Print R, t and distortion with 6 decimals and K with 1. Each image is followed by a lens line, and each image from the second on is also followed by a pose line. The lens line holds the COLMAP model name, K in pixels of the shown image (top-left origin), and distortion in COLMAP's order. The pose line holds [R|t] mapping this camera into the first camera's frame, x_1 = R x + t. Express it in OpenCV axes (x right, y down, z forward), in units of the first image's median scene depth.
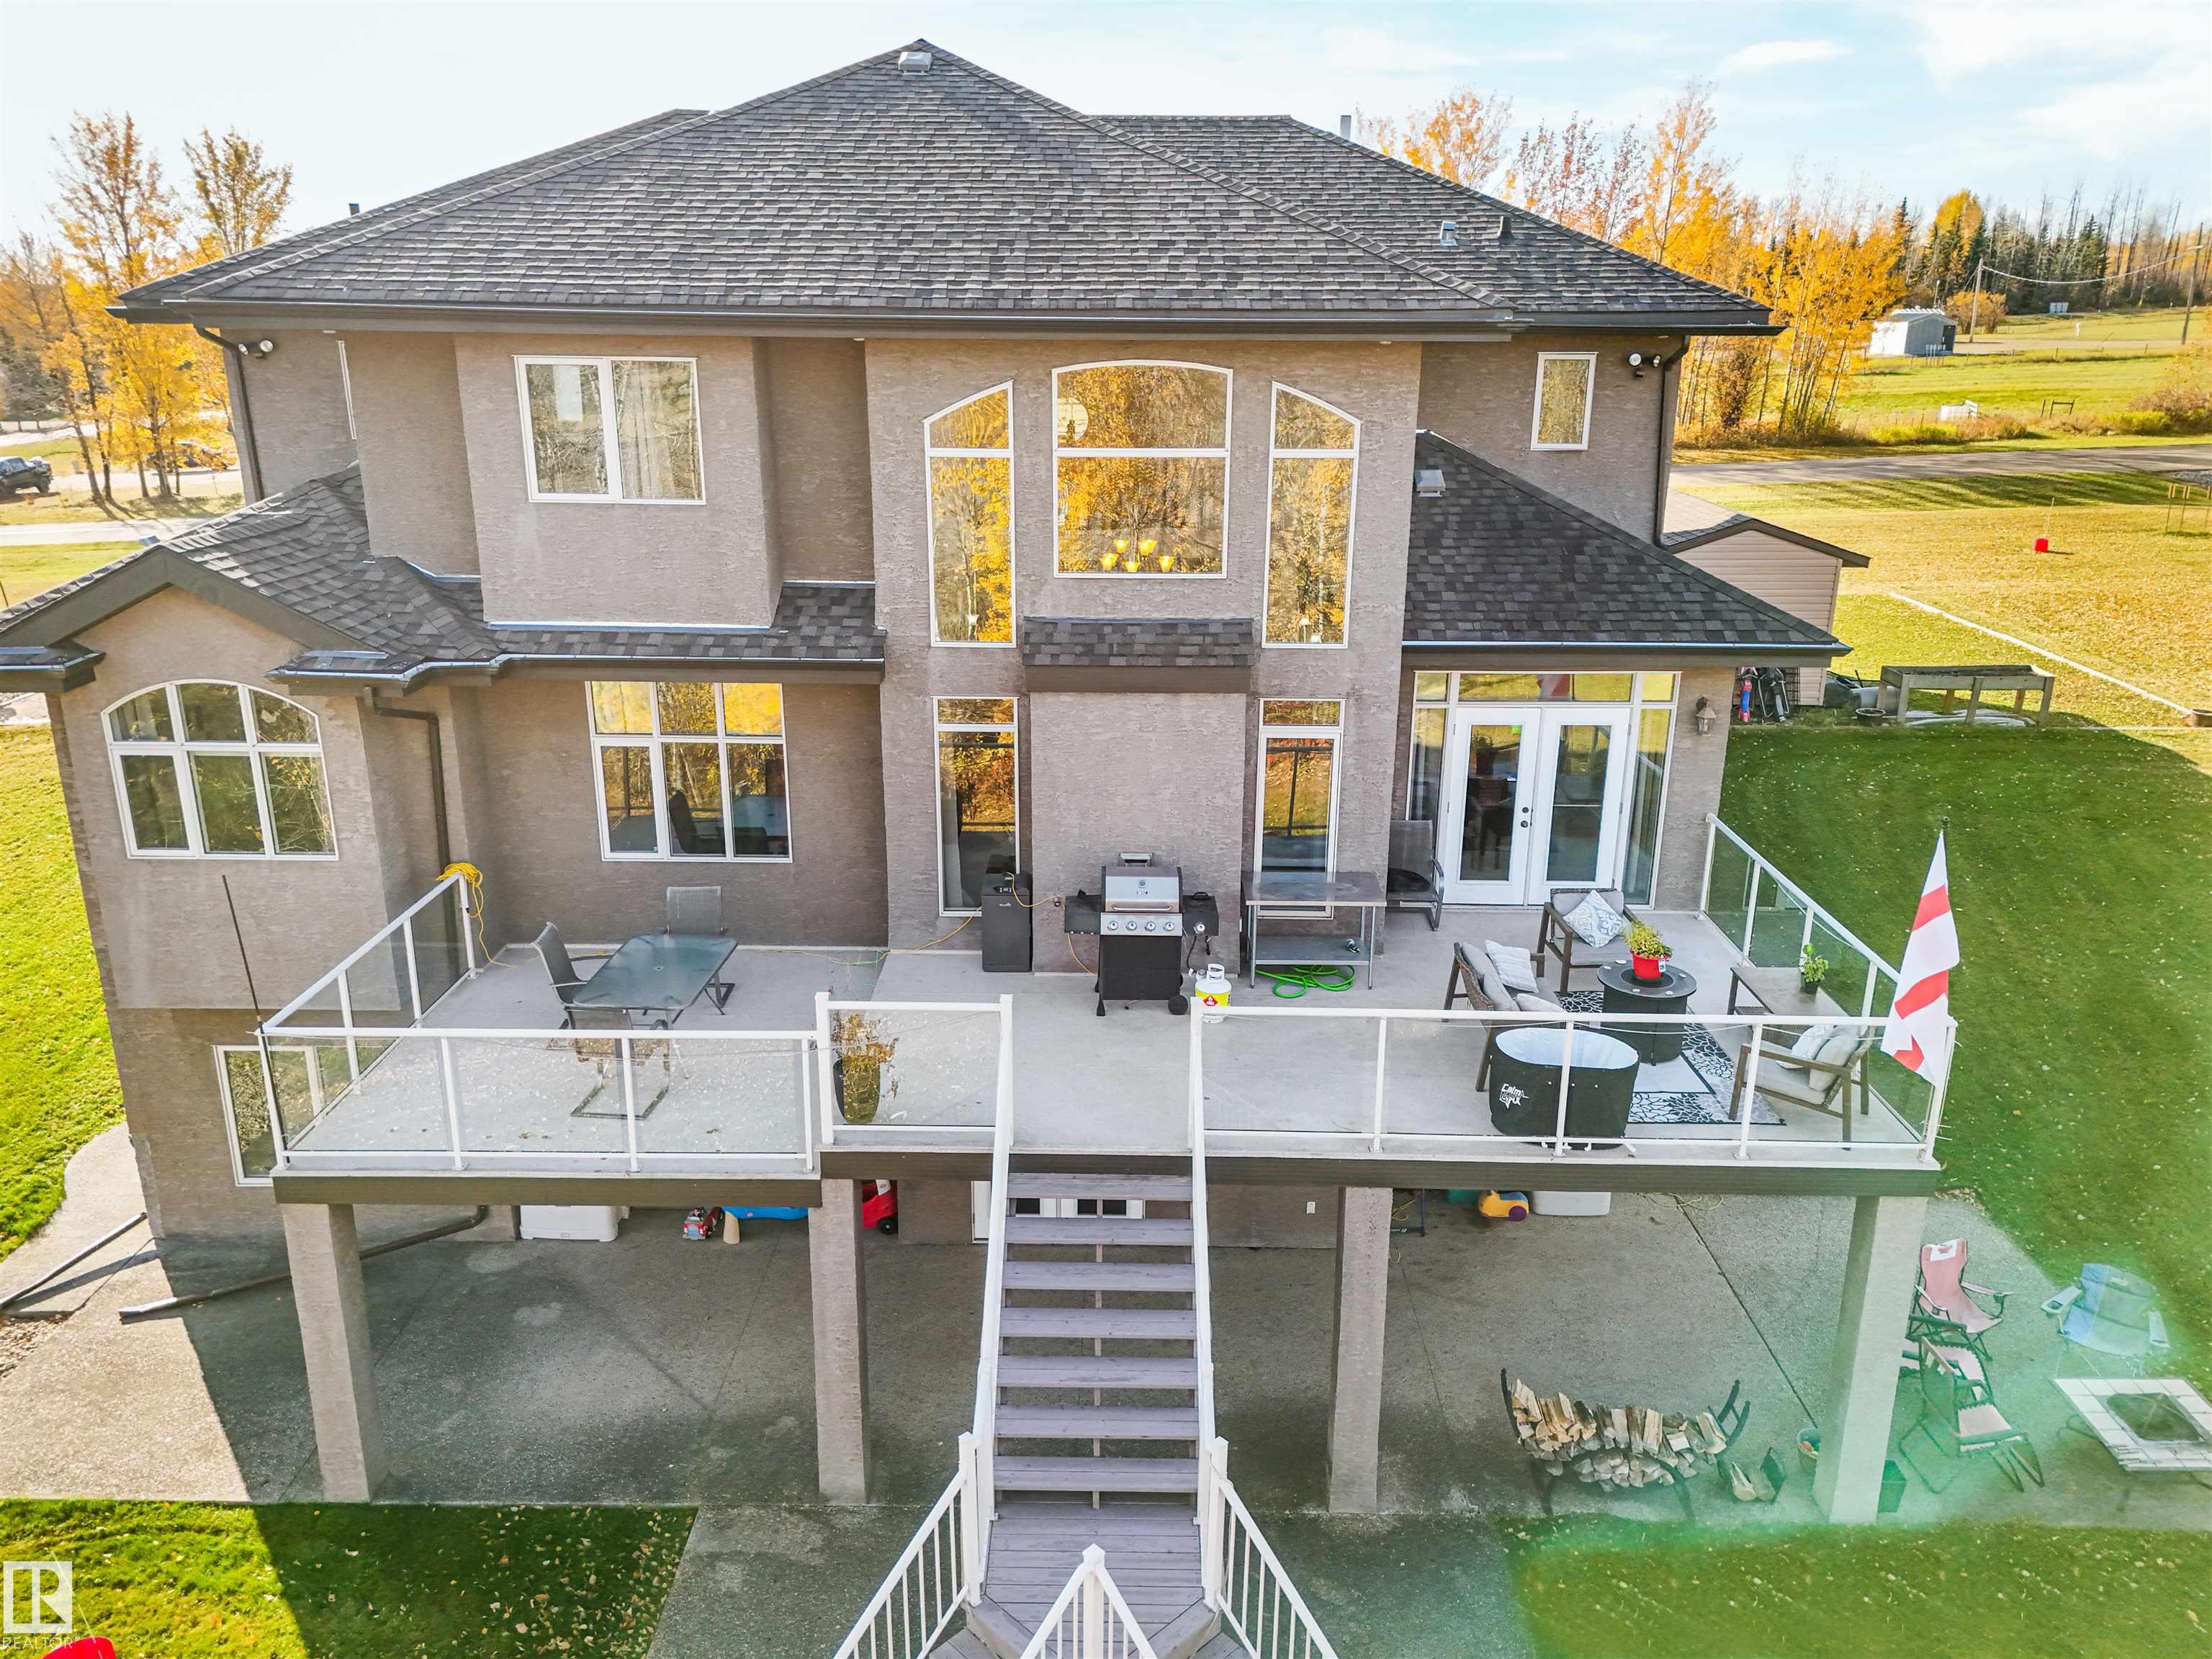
lens RADIAL K [[1620.1, 0, 1106.0], [0, 1620.1, 829.5], [0, 0, 1]] dist [0.064497, -0.057596]
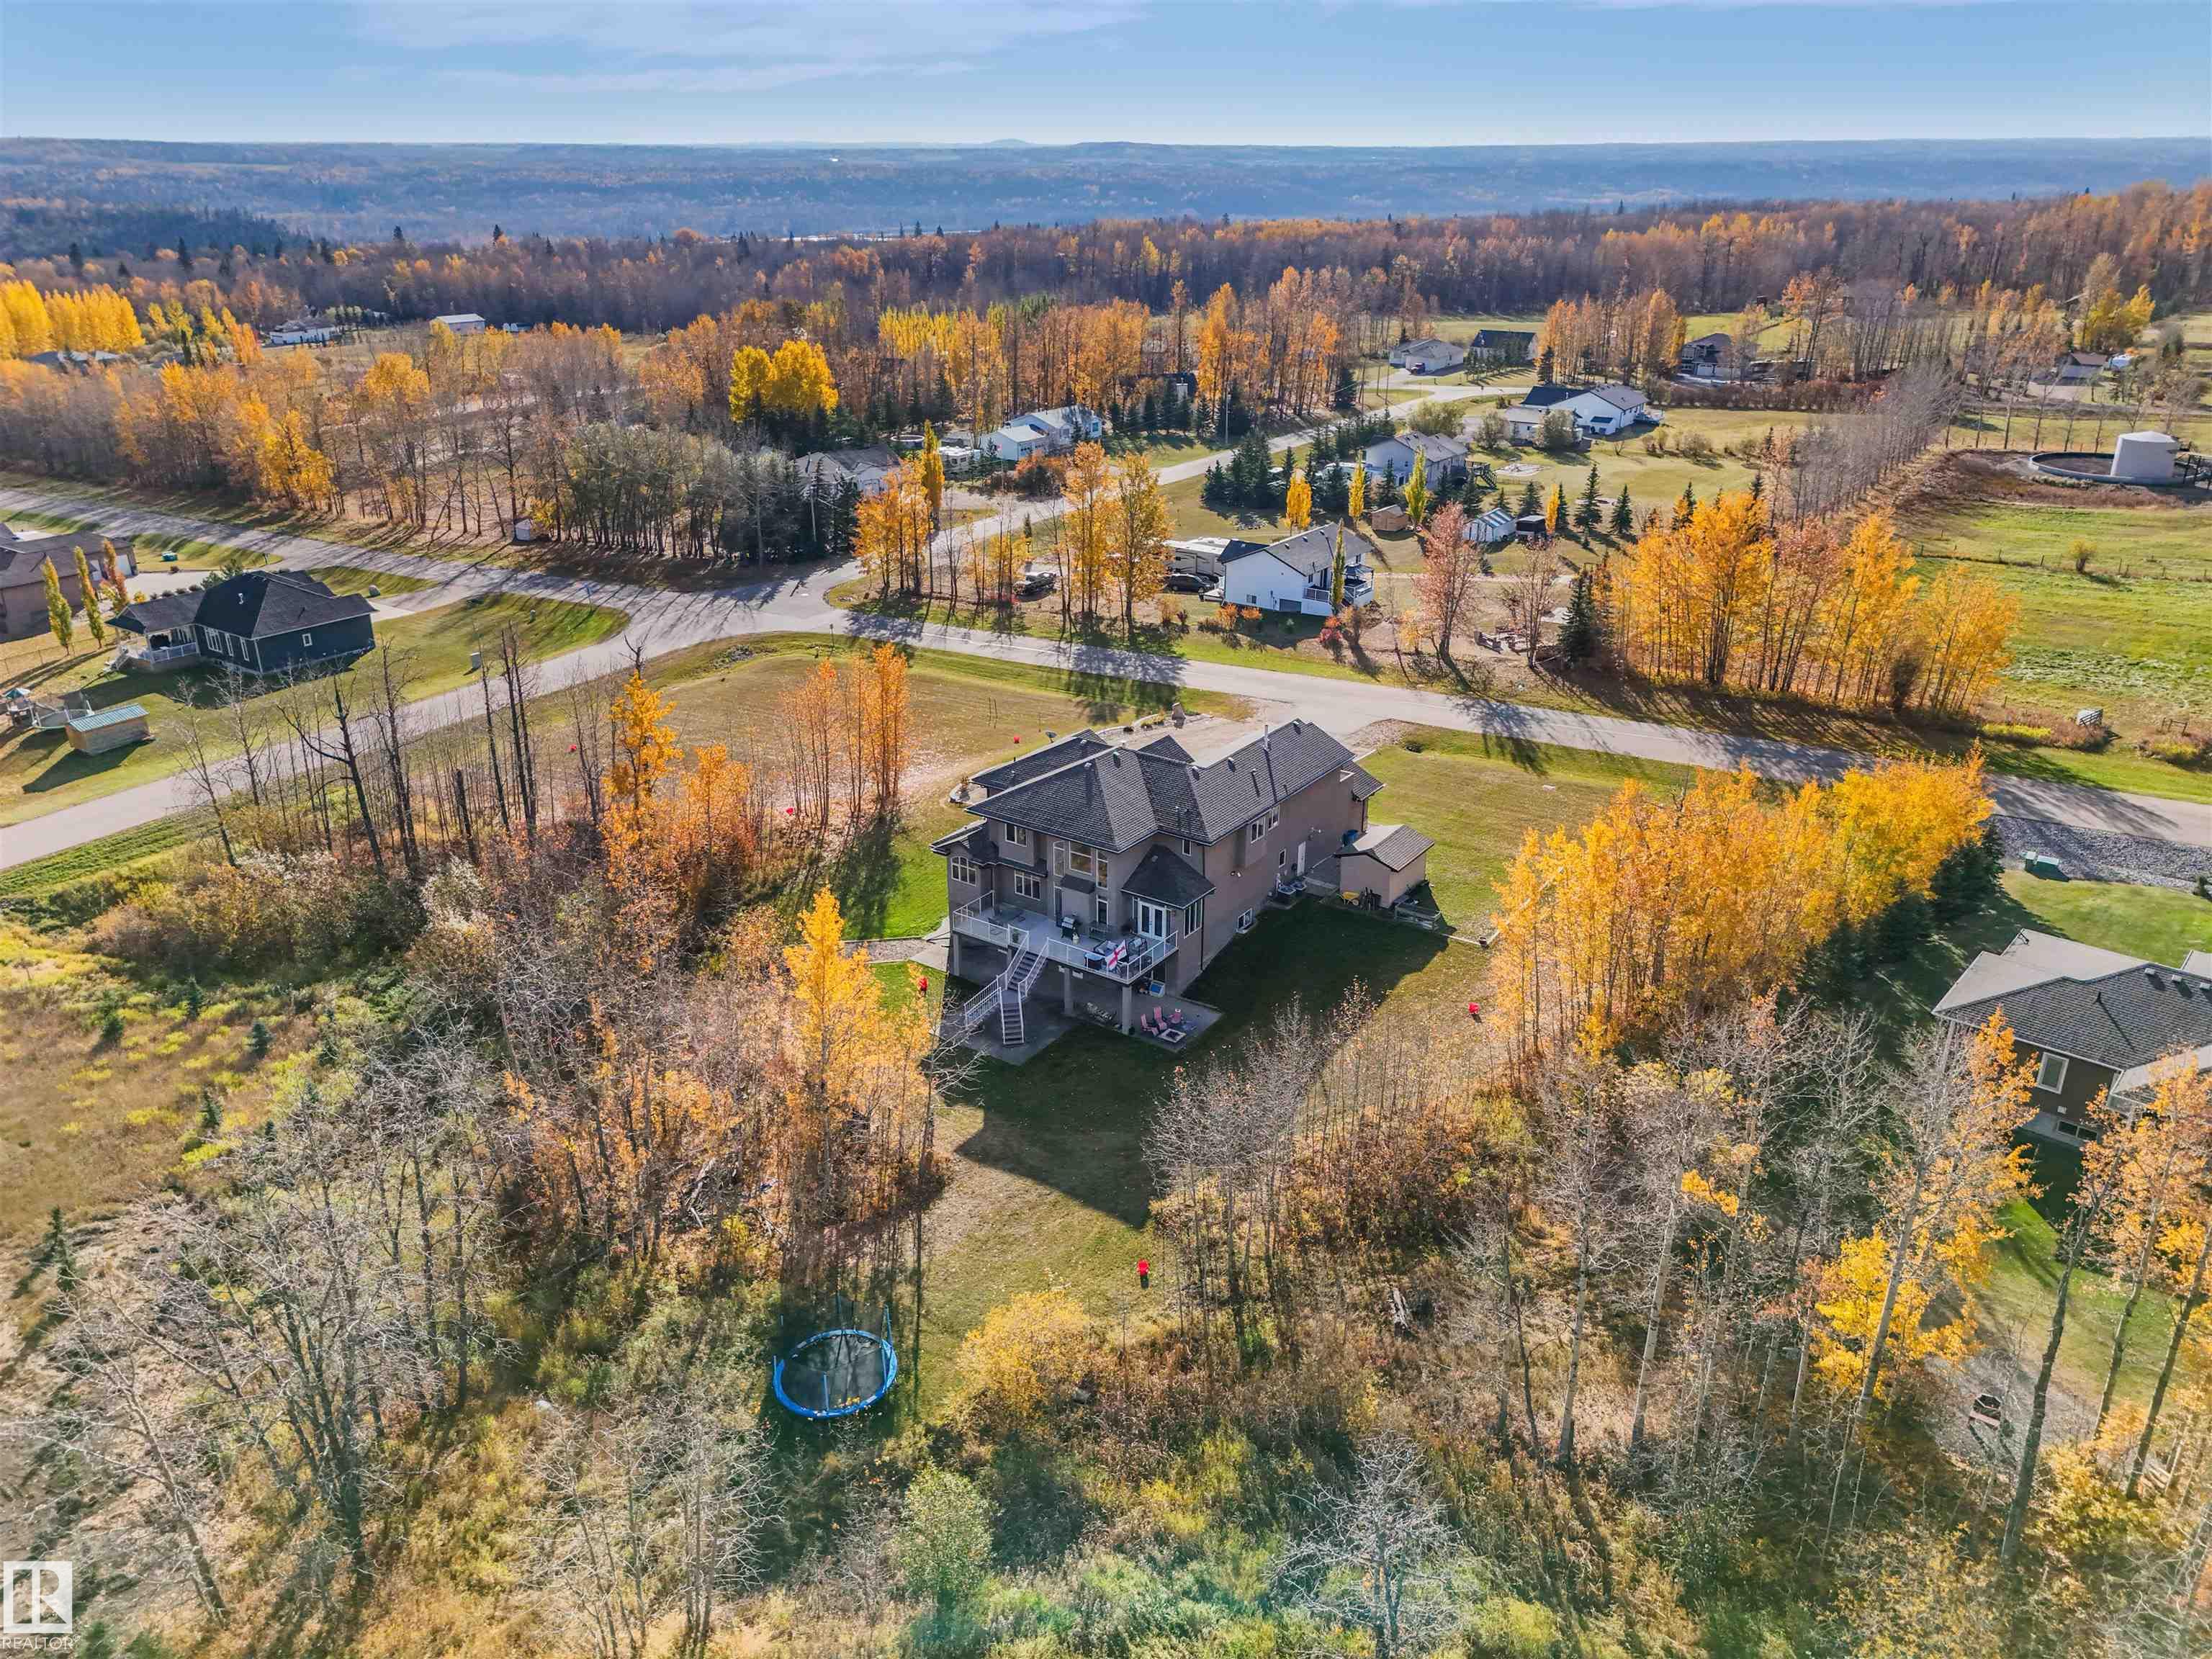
lens RADIAL K [[1620.1, 0, 1106.0], [0, 1620.1, 829.5], [0, 0, 1]] dist [0.064497, -0.057596]
pose [[0.826359, 0.208824, -0.522994, 3.422977], [-0.164196, 0.977698, 0.130941, -1.177898], [0.538674, -0.022331, 0.842218, -4.321165]]
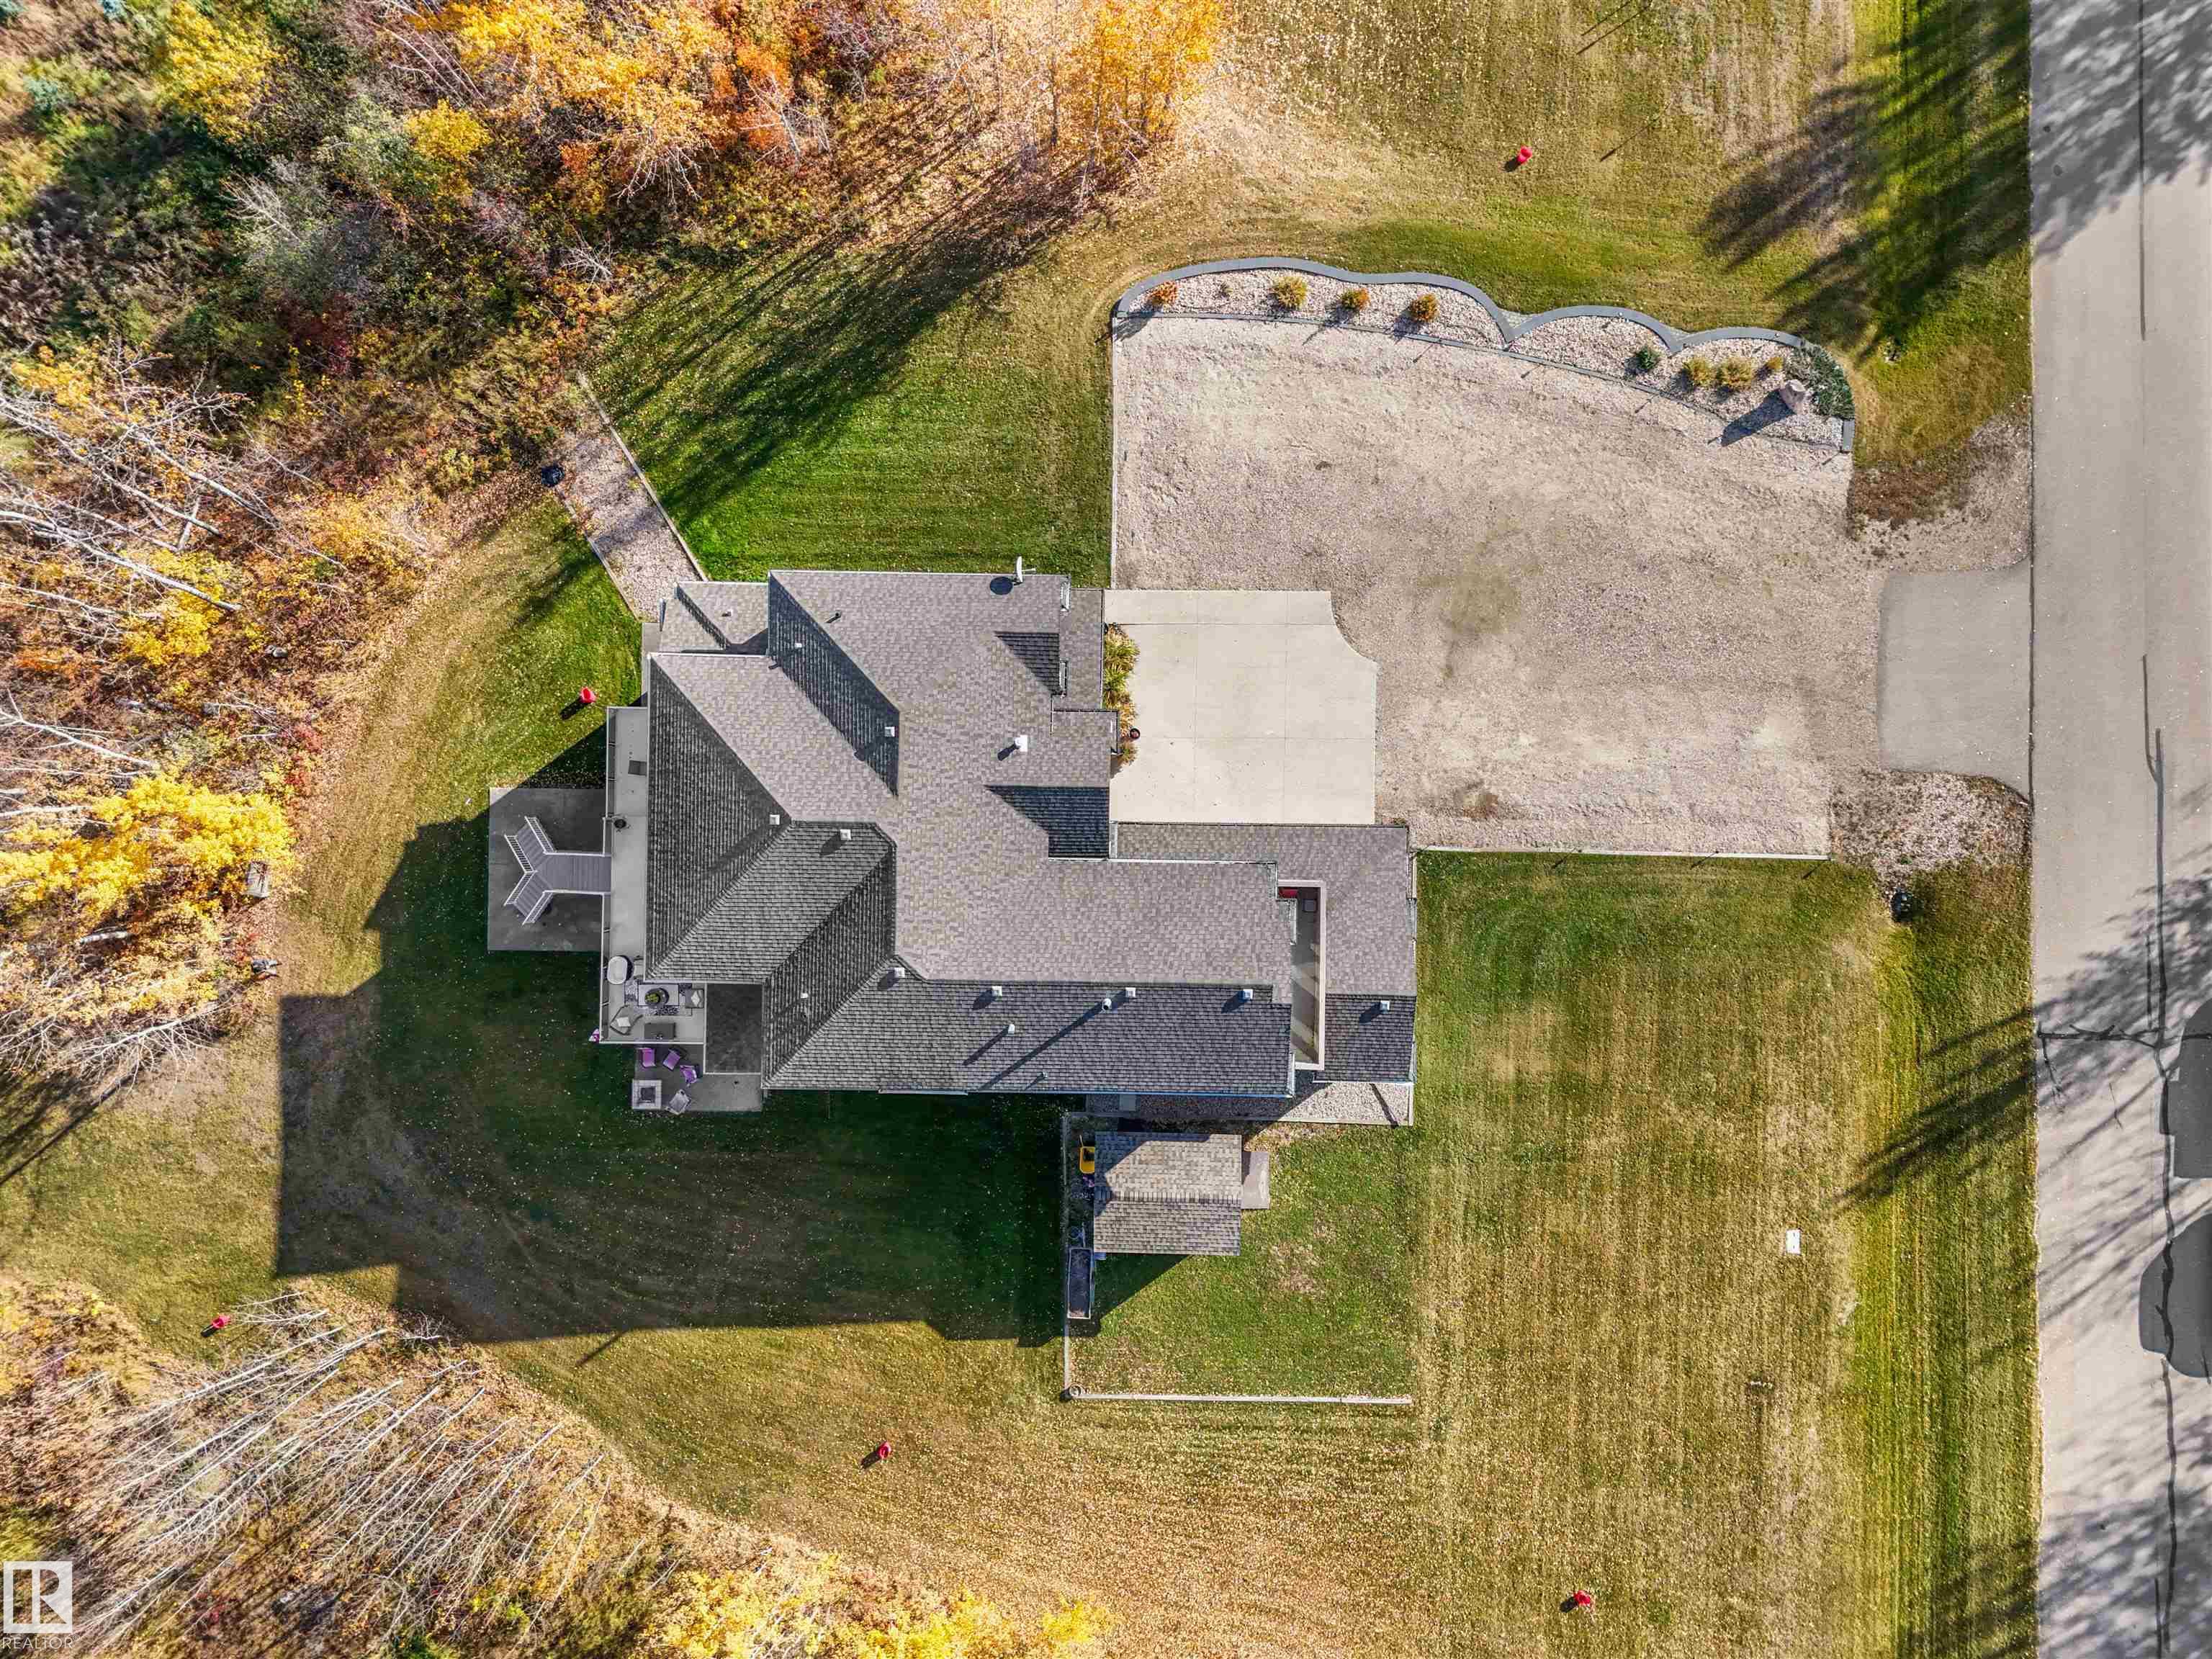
lens RADIAL K [[1620.1, 0, 1106.0], [0, 1620.1, 829.5], [0, 0, 1]] dist [0.064497, -0.057596]
pose [[-0.003500, 0.999967, -0.007313, -0.082363], [-0.289712, 0.005986, 0.957095, -4.238242], [0.957107, 0.005468, 0.289681, 0.835185]]
